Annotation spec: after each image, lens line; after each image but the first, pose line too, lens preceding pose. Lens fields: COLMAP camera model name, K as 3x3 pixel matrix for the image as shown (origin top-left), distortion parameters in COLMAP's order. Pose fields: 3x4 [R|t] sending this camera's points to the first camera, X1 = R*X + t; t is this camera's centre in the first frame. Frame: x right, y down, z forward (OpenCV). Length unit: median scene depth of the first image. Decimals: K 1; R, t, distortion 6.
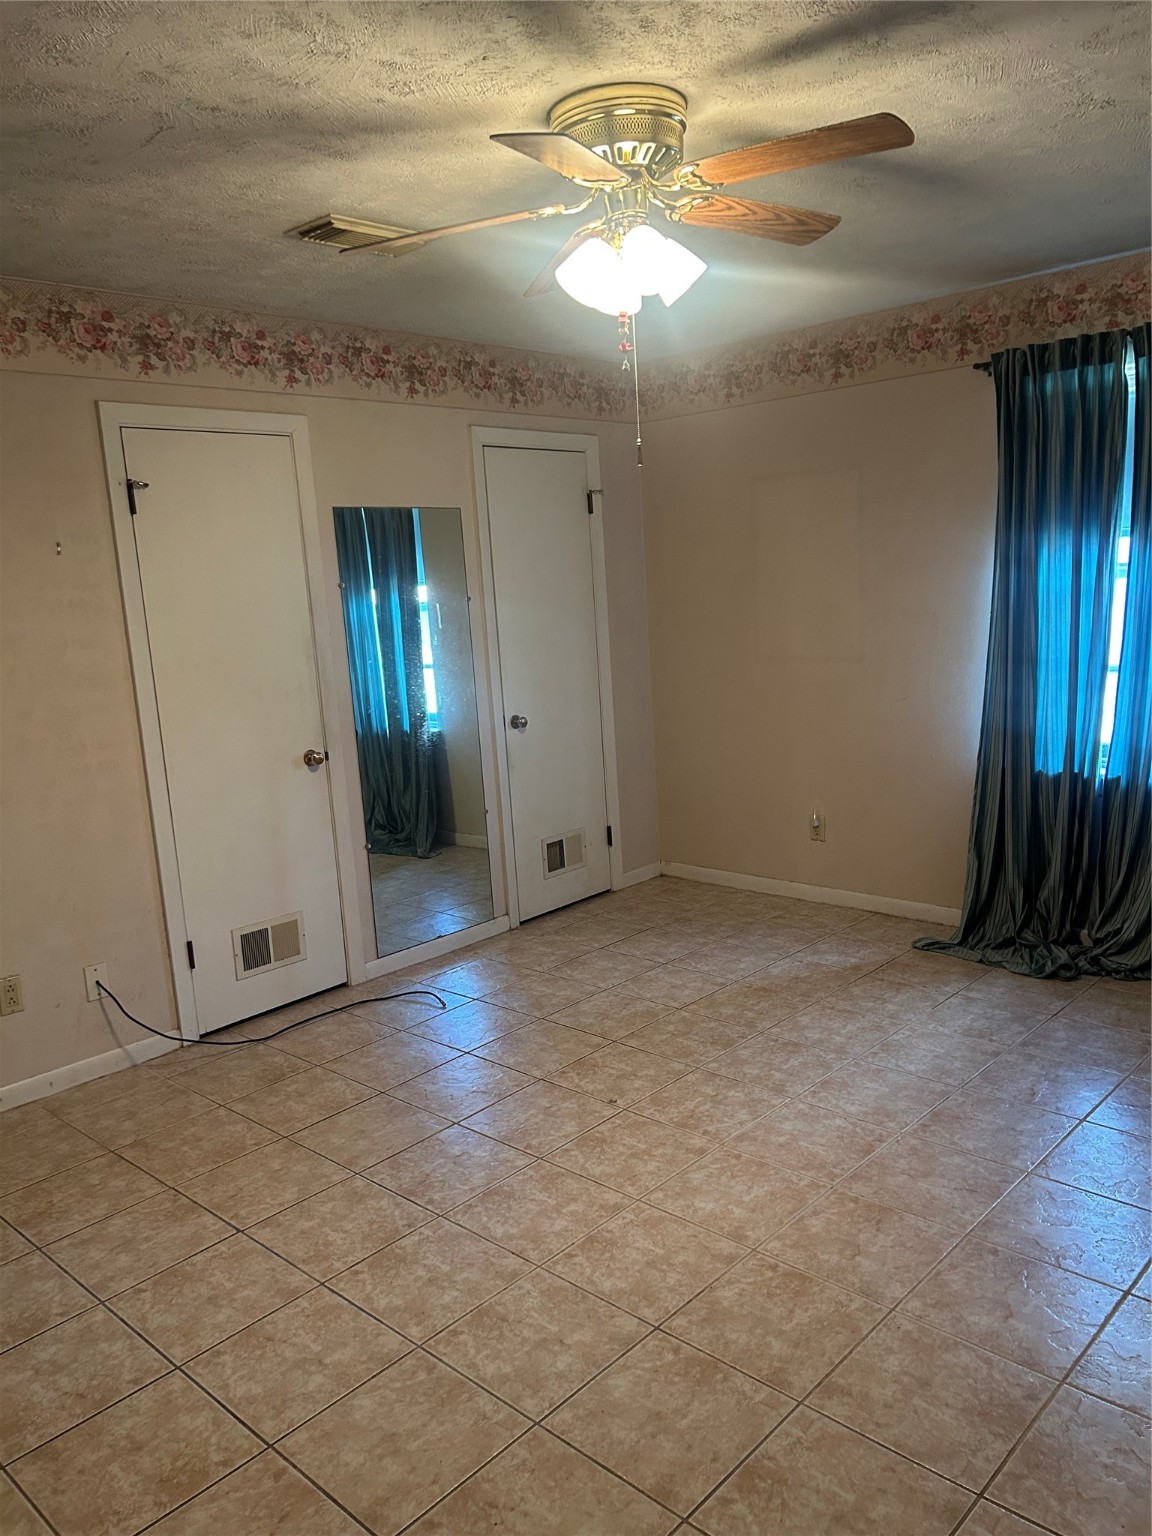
lens RADIAL K [[1160.0, 0, 578.0], [0, 1160.0, 768.6], [0, 0, 1]] dist [0.047570, -0.034510]
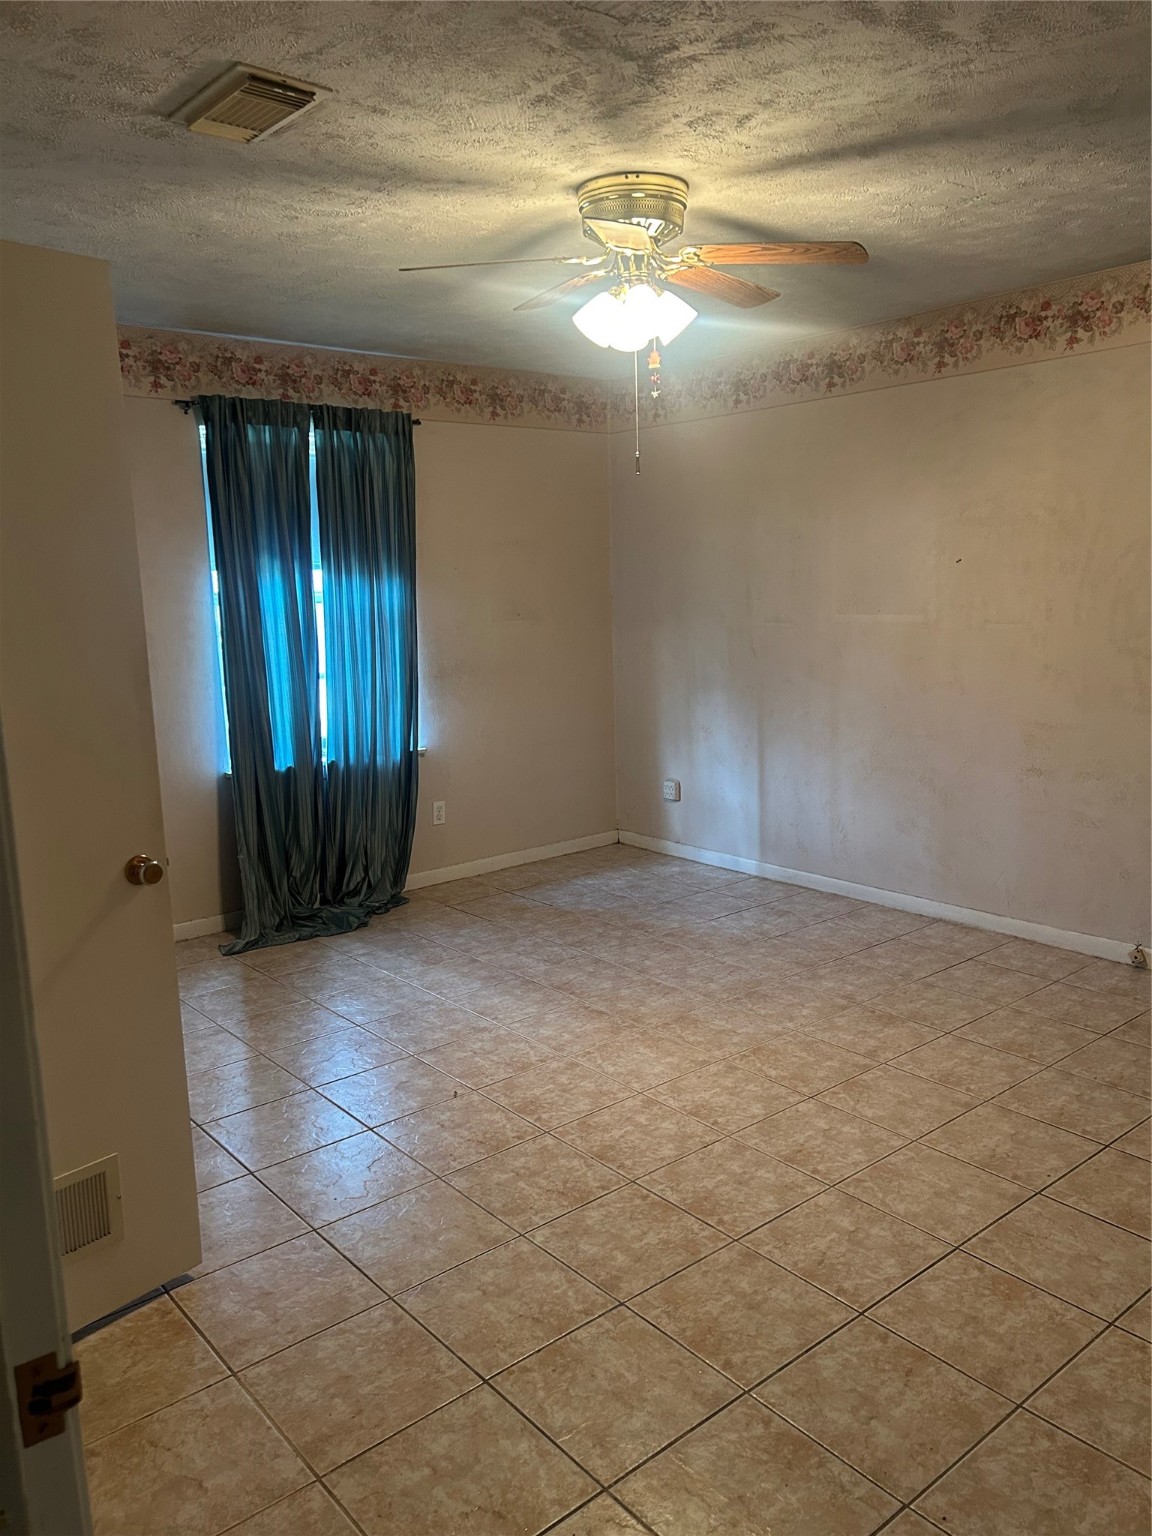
lens RADIAL K [[1160.0, 0, 578.1], [0, 1160.0, 771.7], [0, 0, 1]] dist [0.047570, -0.034510]
pose [[0.124095, -0.111971, 0.985933, -1.052176], [0.182654, 0.979212, 0.088217, -0.062764], [-0.975314, 0.169137, 0.141967, 0.815985]]
